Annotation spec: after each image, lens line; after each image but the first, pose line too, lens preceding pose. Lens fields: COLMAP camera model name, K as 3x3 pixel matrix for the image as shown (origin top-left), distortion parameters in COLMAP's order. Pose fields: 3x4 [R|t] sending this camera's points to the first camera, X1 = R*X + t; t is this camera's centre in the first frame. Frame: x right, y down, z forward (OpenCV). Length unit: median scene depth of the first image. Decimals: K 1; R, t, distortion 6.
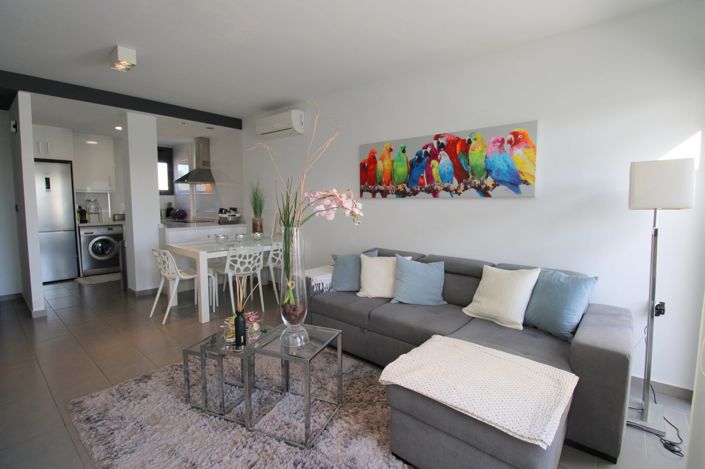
lens RADIAL K [[328.9, 0, 356.2], [0, 328.9, 228.7], [0, 0, 1]] dist [-0.005769, -0.007470]
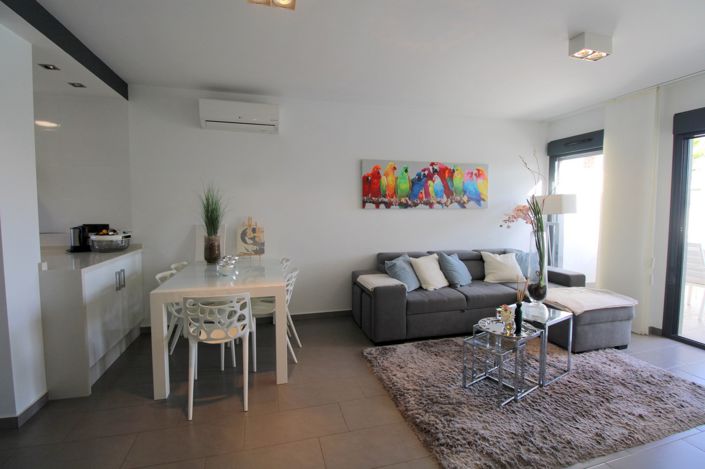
lens RADIAL K [[328.9, 0, 356.6], [0, 328.9, 228.0], [0, 0, 1]] dist [-0.005769, -0.007470]
pose [[0.559440, -0.057047, 0.826906, -1.047837], [0.070953, 0.997263, 0.020797, -0.064723], [-0.825829, 0.047037, 0.561956, 0.497957]]
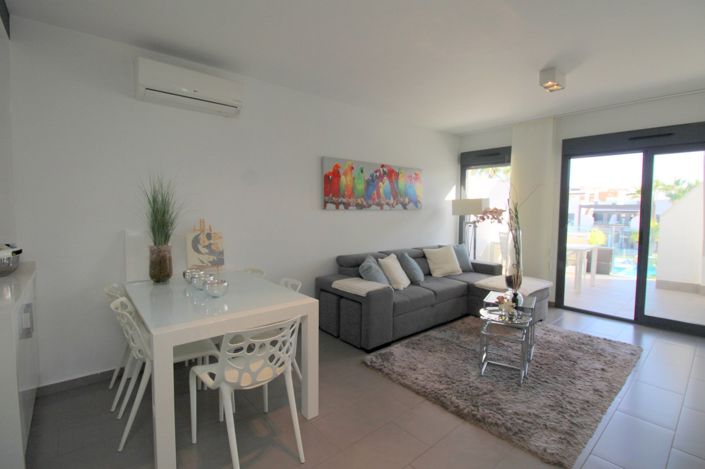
lens RADIAL K [[328.9, 0, 357.7], [0, 328.9, 229.9], [0, 0, 1]] dist [-0.005769, -0.007470]
pose [[0.151324, -0.070483, 0.985968, -1.133347], [0.073183, 0.995516, 0.059933, -0.099664], [-0.985772, 0.063086, 0.155803, 0.887814]]
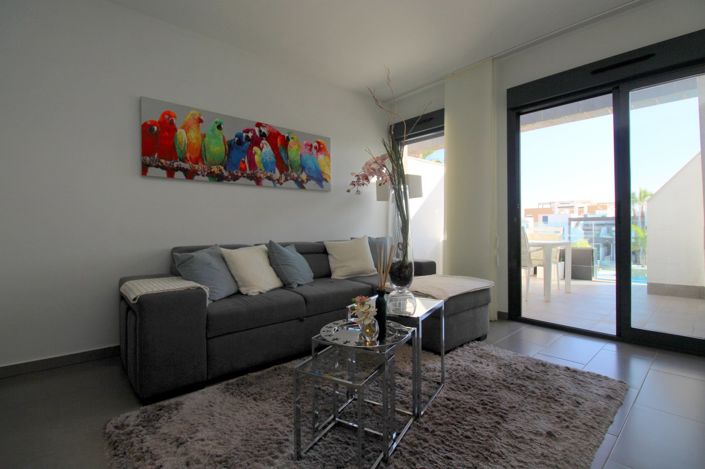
lens RADIAL K [[328.9, 0, 359.2], [0, 328.9, 227.5], [0, 0, 1]] dist [-0.005769, -0.007470]
pose [[0.132170, -0.007710, 0.991197, -0.691078], [0.088074, 0.996106, -0.003996, 0.061100], [-0.987306, 0.087827, 0.132334, 0.583191]]
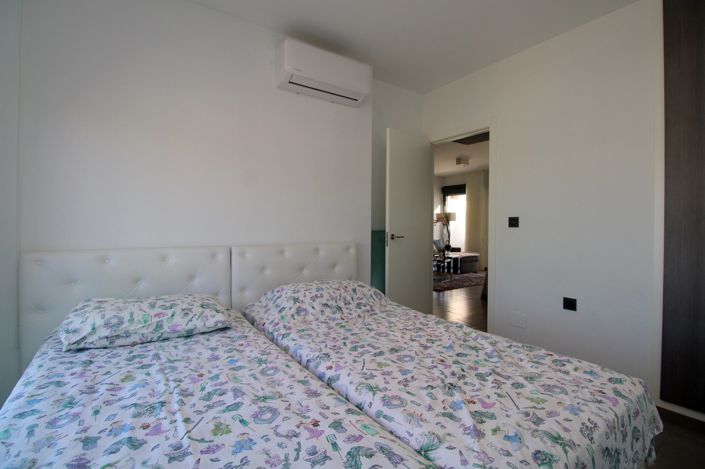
lens RADIAL K [[328.9, 0, 350.7], [0, 328.9, 231.4], [0, 0, 1]] dist [-0.005769, -0.007470]
pose [[0.269425, -0.028643, 0.962595, -2.487518], [0.079874, 0.996778, 0.007304, -0.040449], [-0.959703, 0.074918, 0.270845, 0.617203]]
